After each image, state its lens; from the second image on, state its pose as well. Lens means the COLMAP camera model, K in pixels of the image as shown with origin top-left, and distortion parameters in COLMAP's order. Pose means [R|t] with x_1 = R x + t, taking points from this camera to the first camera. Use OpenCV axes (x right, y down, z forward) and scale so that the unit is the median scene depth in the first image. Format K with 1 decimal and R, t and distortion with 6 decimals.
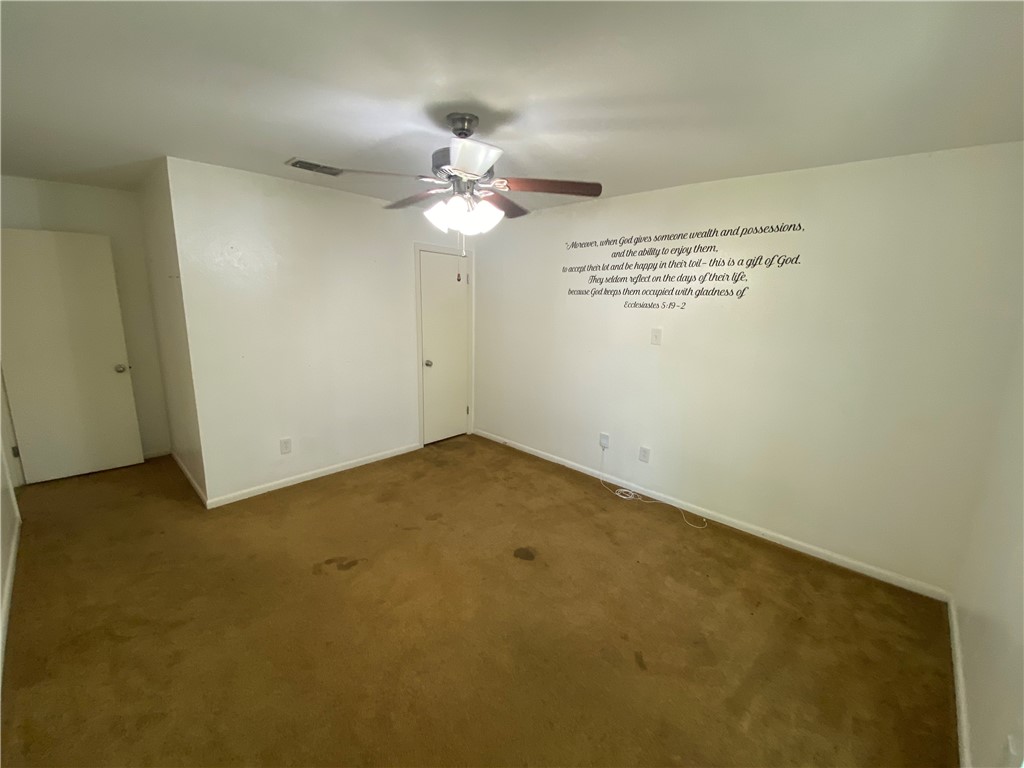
lens RADIAL K [[415.4, 0, 512.7], [0, 415.4, 382.3], [0, 0, 1]] dist [0.033996, -0.027069]
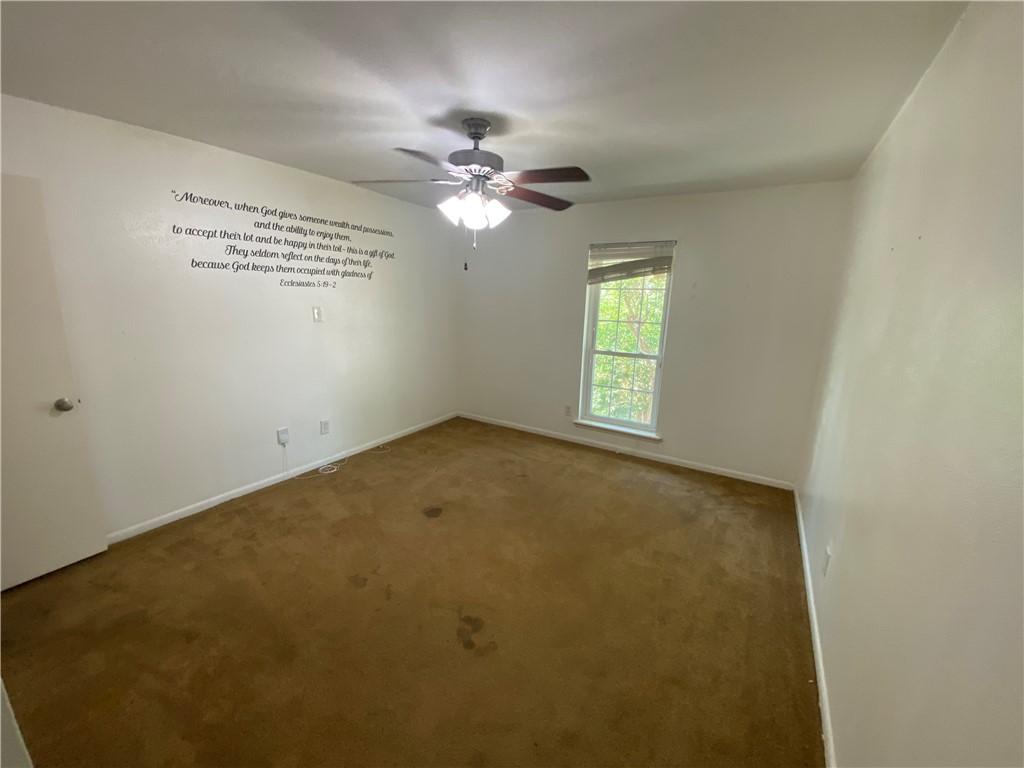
lens RADIAL K [[415.4, 0, 512.7], [0, 415.4, 382.3], [0, 0, 1]] dist [0.033996, -0.027069]
pose [[-0.214515, -0.237880, 0.947310, -0.818788], [0.153052, 0.949720, 0.273143, -0.160973], [-0.964655, 0.203581, -0.167321, 0.744752]]
